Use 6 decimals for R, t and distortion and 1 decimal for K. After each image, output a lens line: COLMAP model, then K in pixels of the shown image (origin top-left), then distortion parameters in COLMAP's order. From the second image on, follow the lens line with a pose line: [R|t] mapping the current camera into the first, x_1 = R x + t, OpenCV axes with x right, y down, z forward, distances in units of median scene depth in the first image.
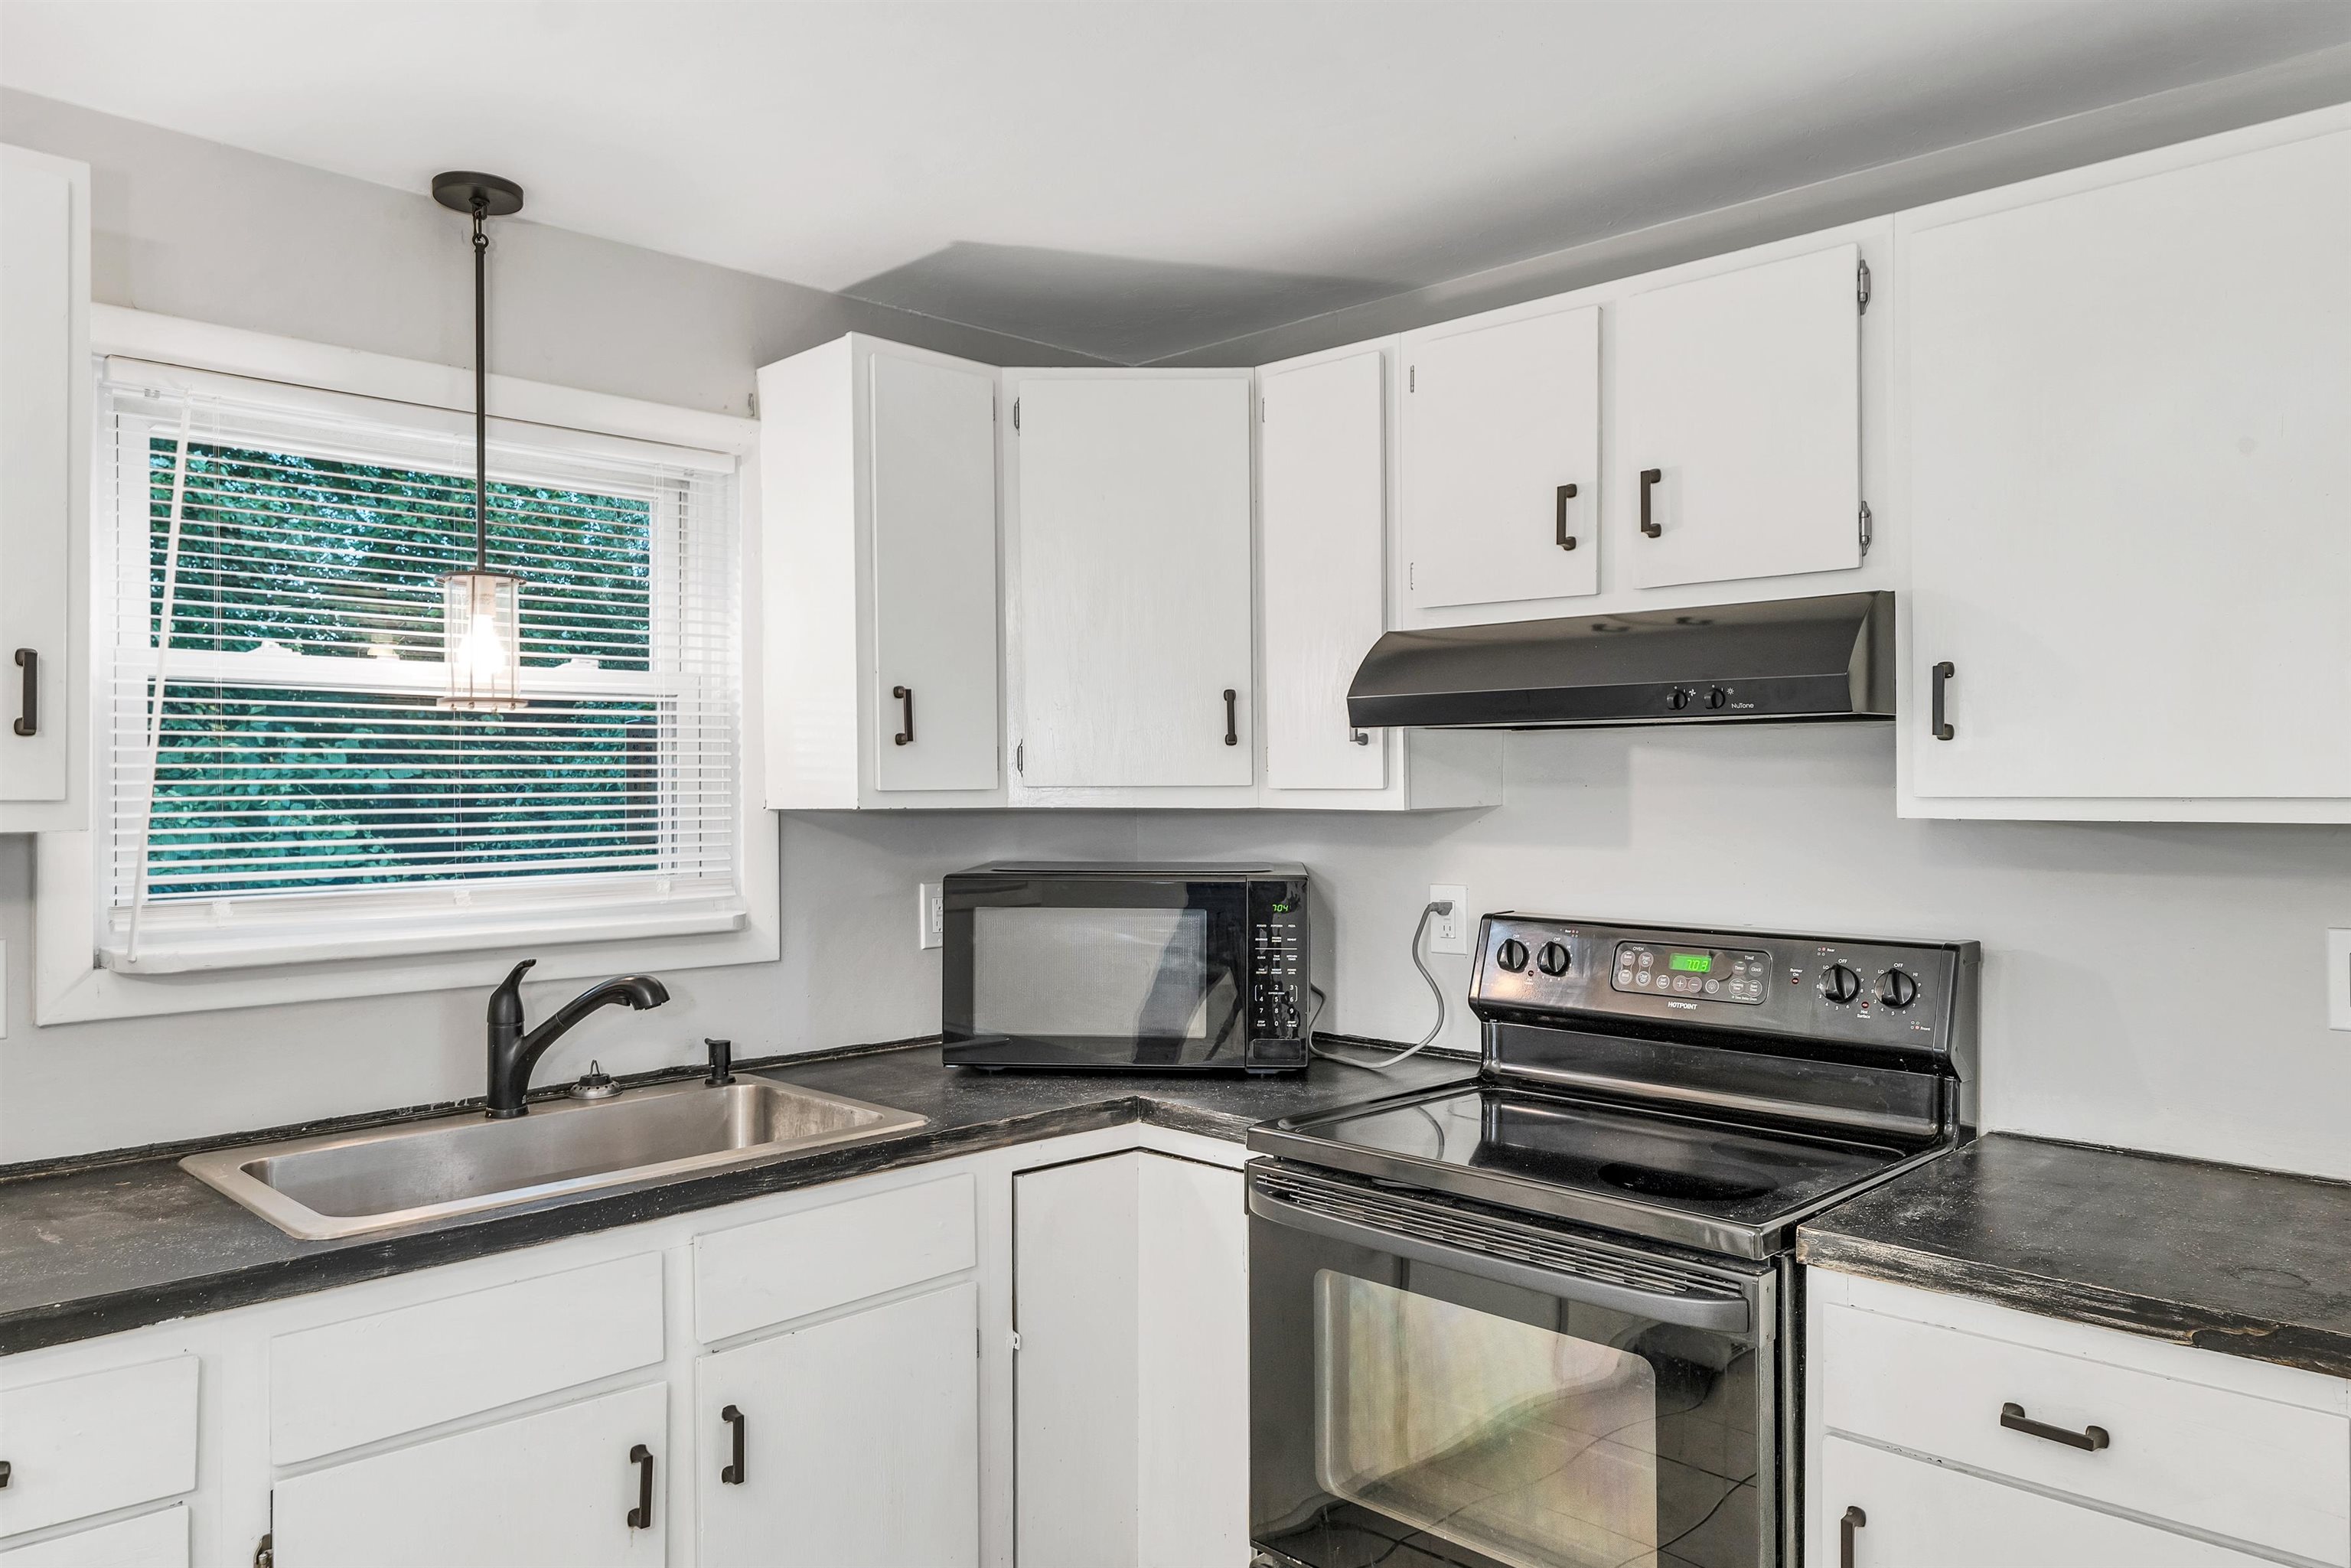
lens RADIAL K [[1584.9, 0, 1180.8], [0, 1584.9, 784.4], [0, 0, 1]] dist [-0.001215, 0.000211]
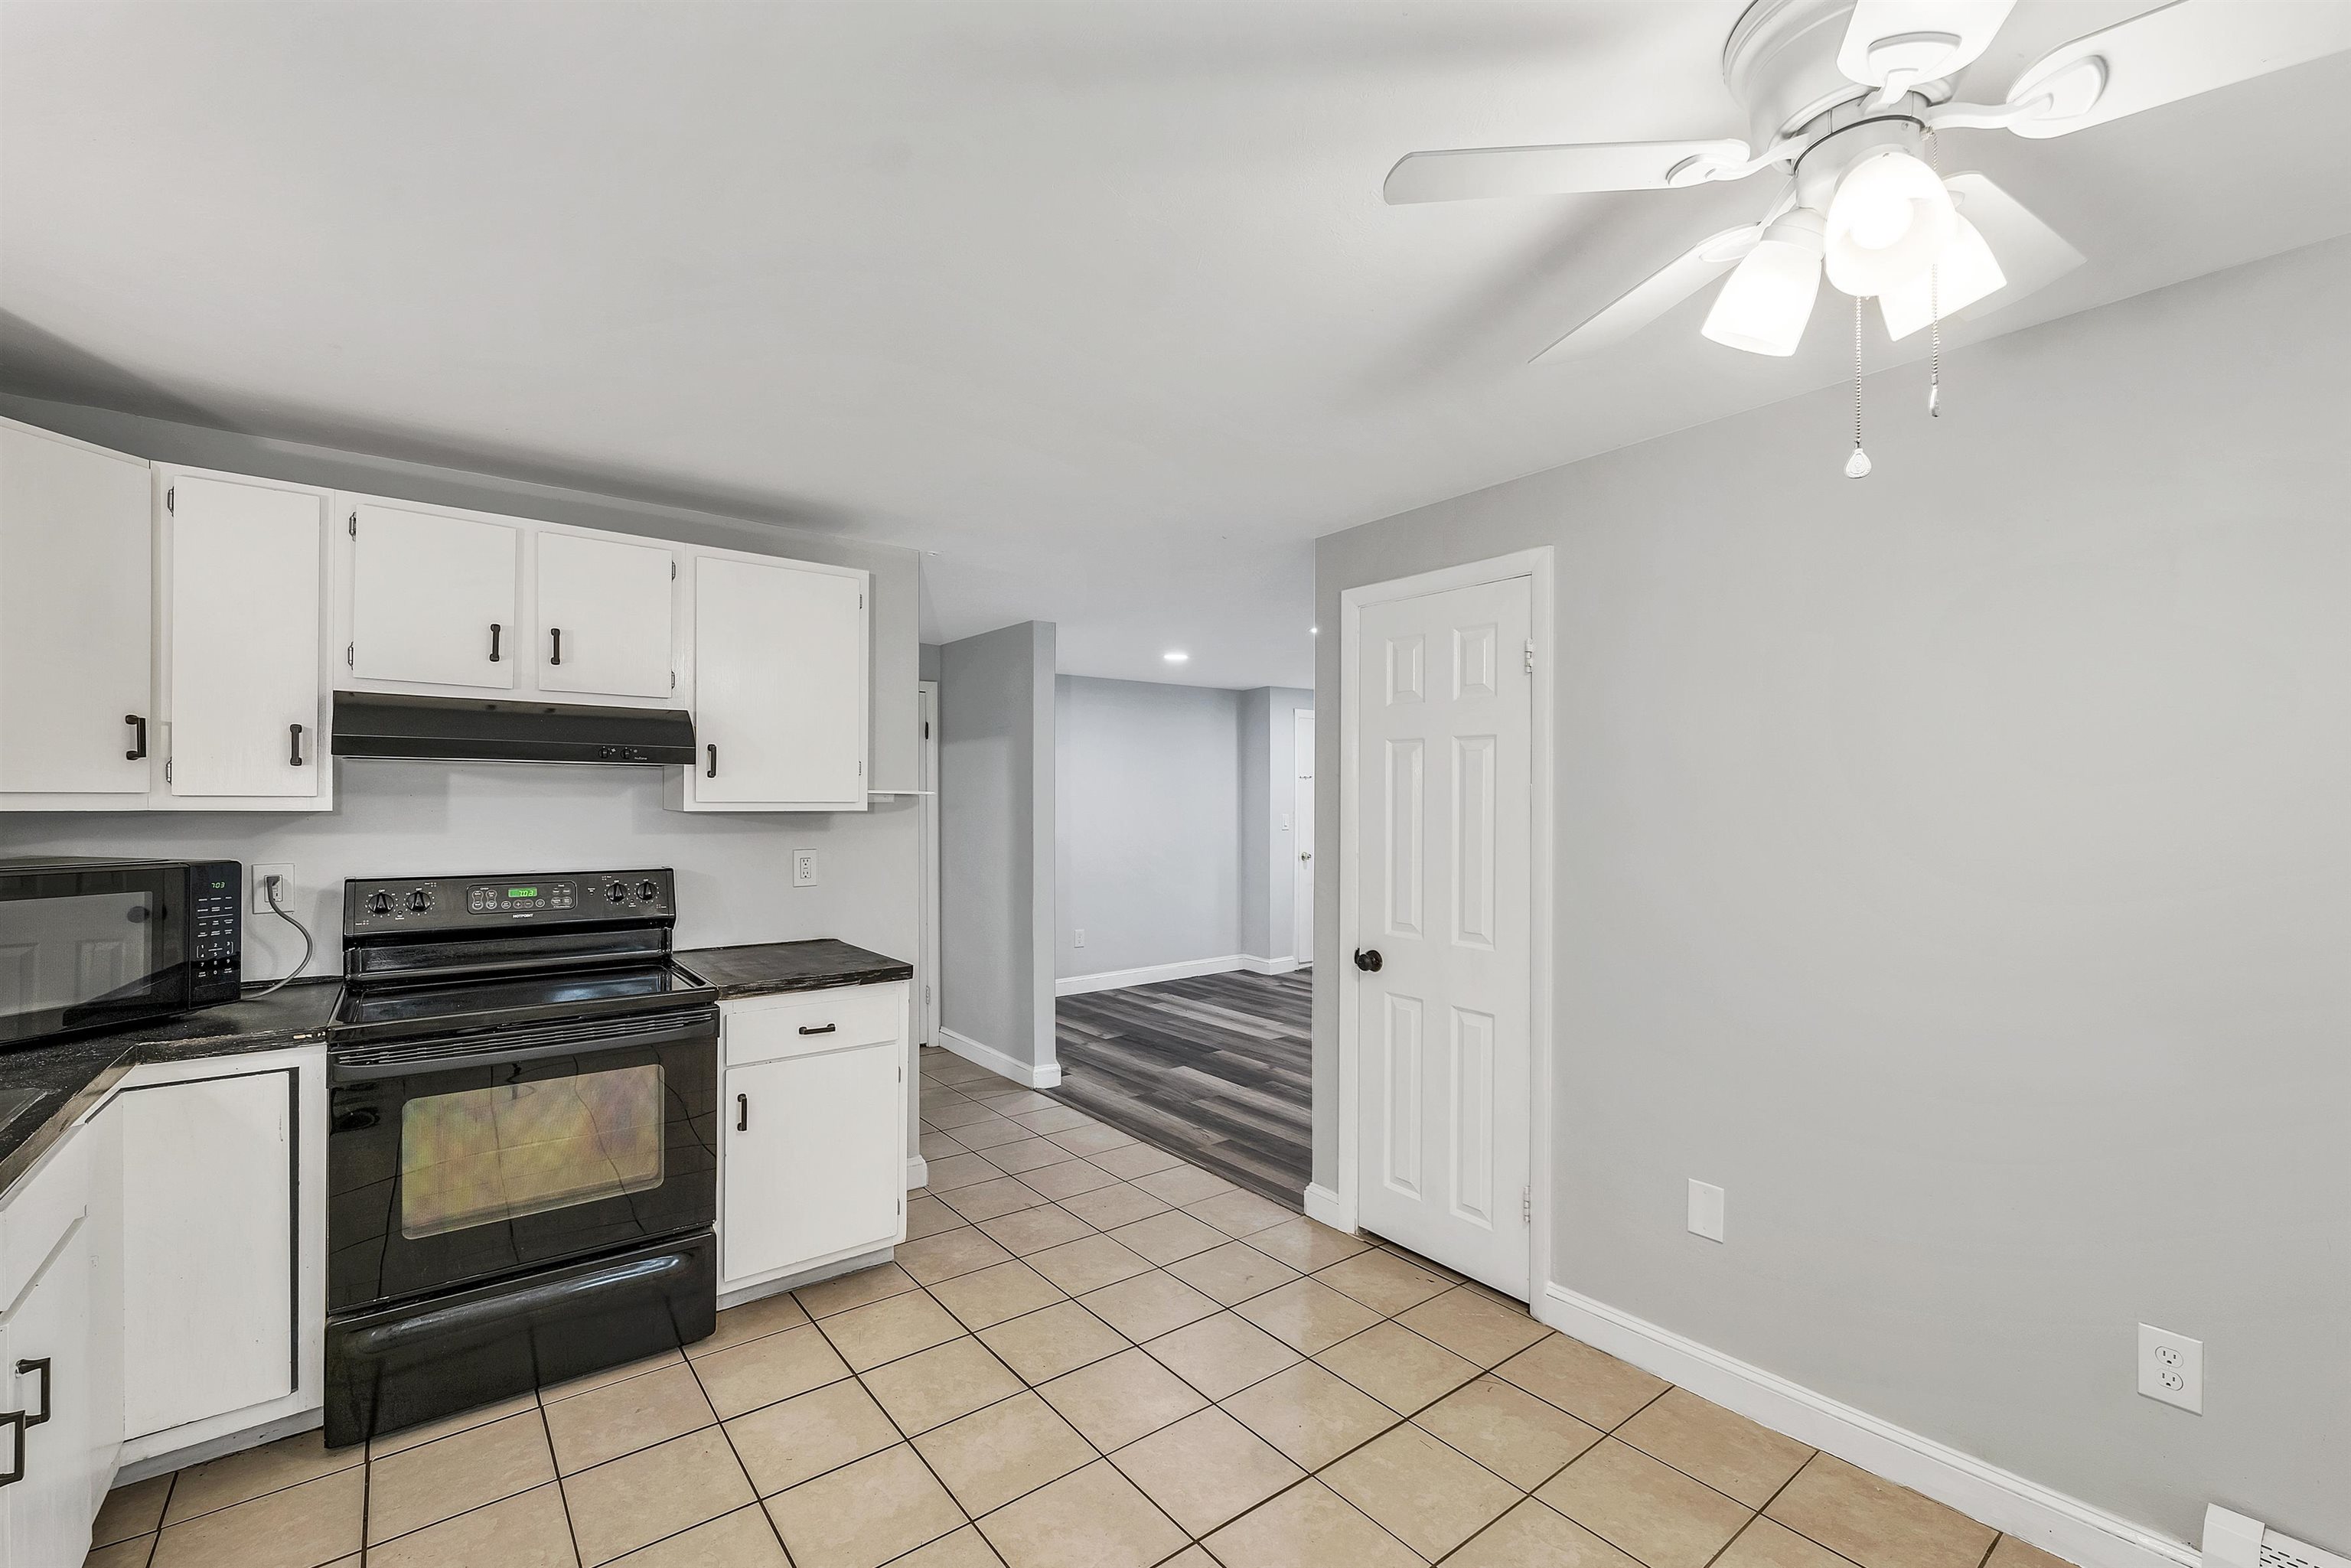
lens RADIAL K [[1000.9, 0, 1169.9], [0, 1000.9, 783.1], [0, 0, 1]] dist [-0.002598, -0.000458]
pose [[0.148939, 0.016953, 0.988701, -0.722611], [-0.006295, 0.999849, -0.016196, 0.000163], [-0.988826, -0.003812, 0.149023, 0.087825]]
